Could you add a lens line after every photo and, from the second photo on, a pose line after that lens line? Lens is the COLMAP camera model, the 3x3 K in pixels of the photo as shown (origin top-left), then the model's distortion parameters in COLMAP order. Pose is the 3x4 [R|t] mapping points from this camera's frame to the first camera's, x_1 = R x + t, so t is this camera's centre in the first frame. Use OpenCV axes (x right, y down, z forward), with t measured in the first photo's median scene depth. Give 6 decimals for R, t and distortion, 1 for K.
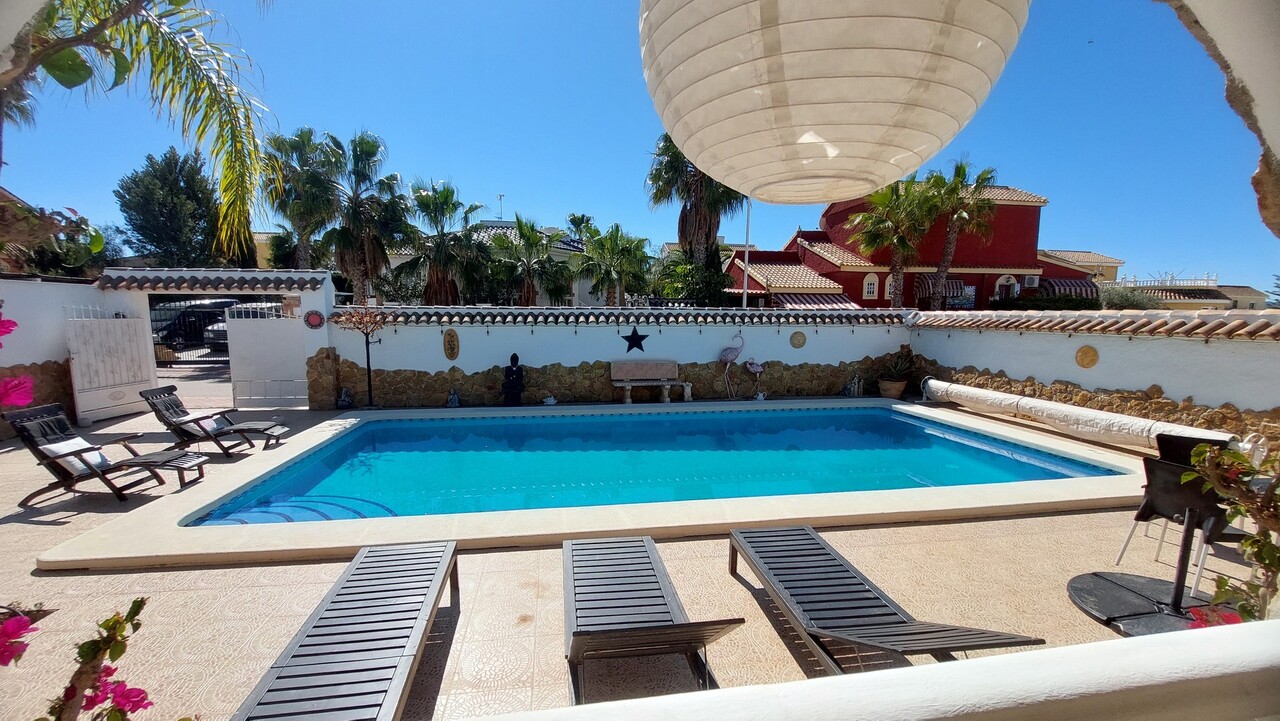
lens RADIAL K [[509.5, 0, 634.1], [0, 509.5, 376.3], [0, 0, 1]] dist [-0.015123, -0.001919]
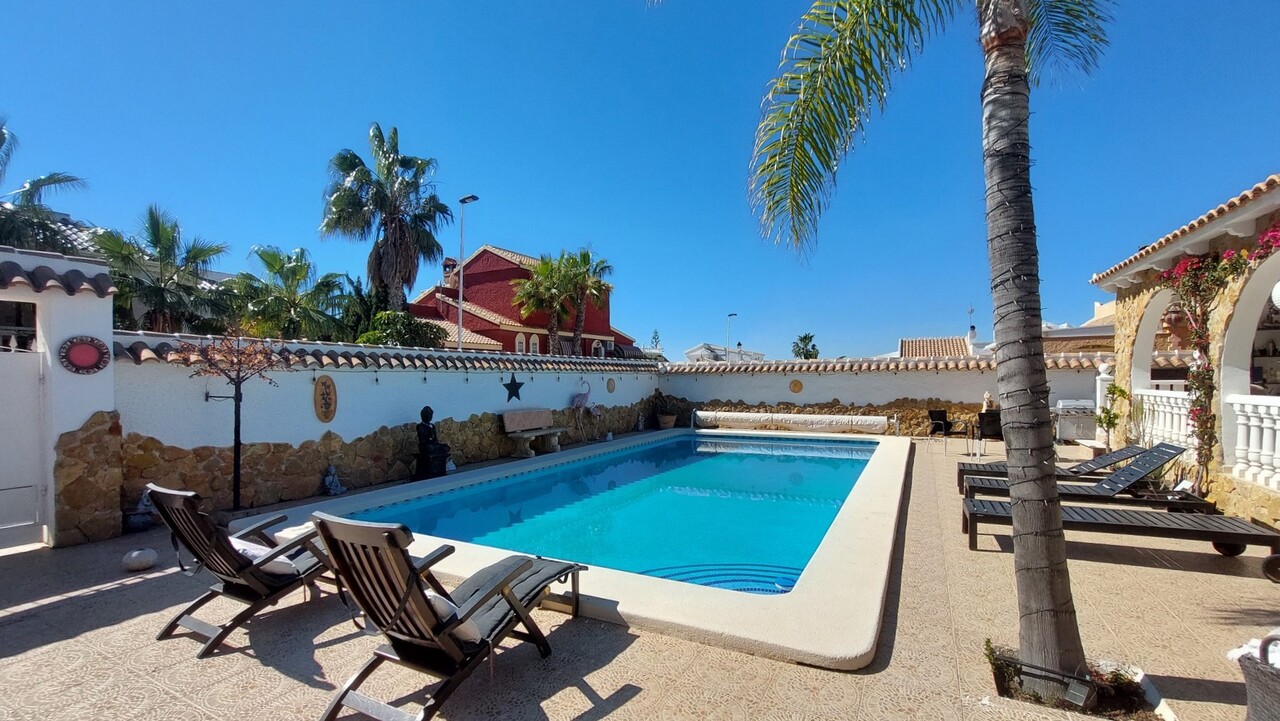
lens RADIAL K [[535.4, 0, 634.0], [0, 535.4, 382.5], [0, 0, 1]] dist [-0.013038, -0.003357]
pose [[0.607272, -0.014803, 0.794356, -0.617107], [0.105788, 0.992430, -0.062378, 0.001535], [-0.787420, 0.121913, 0.604241, 0.247497]]
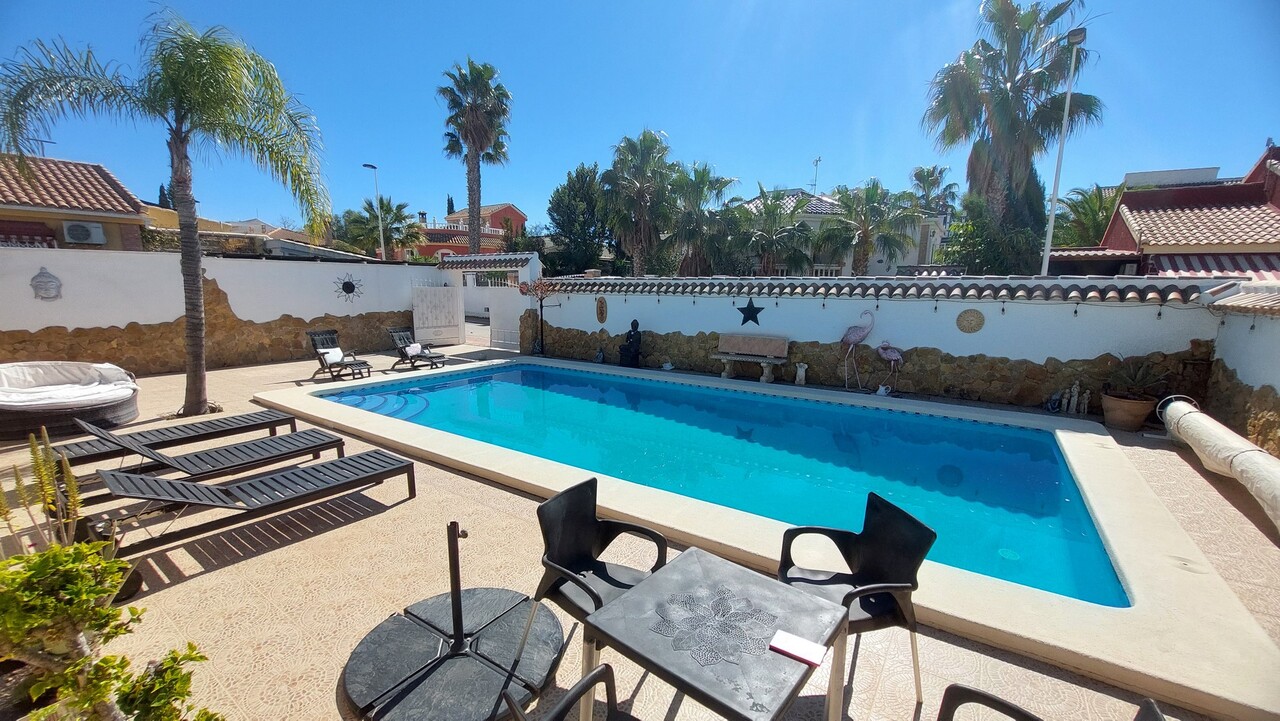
lens RADIAL K [[509.5, 0, 636.5], [0, 509.5, 380.4], [0, 0, 1]] dist [-0.015123, -0.001919]
pose [[0.724466, 0.126561, -0.677592, 0.491994], [-0.086070, 0.991916, 0.093247, -0.015953], [0.683916, -0.009234, 0.729503, 0.169461]]
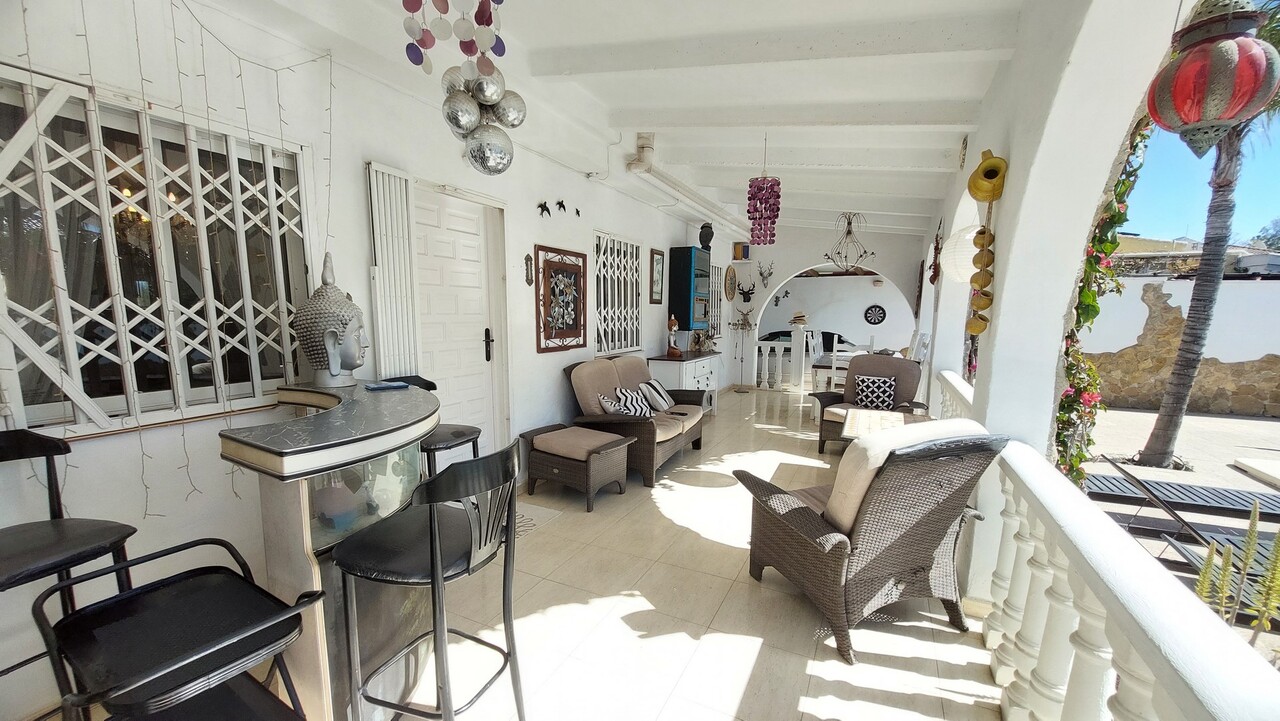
lens RADIAL K [[509.5, 0, 629.2], [0, 509.5, 377.7], [0, 0, 1]] dist [-0.015123, -0.001919]
pose [[-0.584326, 0.099075, -0.805449, 0.400993], [-0.099367, 0.976316, 0.192179, -0.002700], [0.805413, 0.192330, -0.560642, 0.080183]]
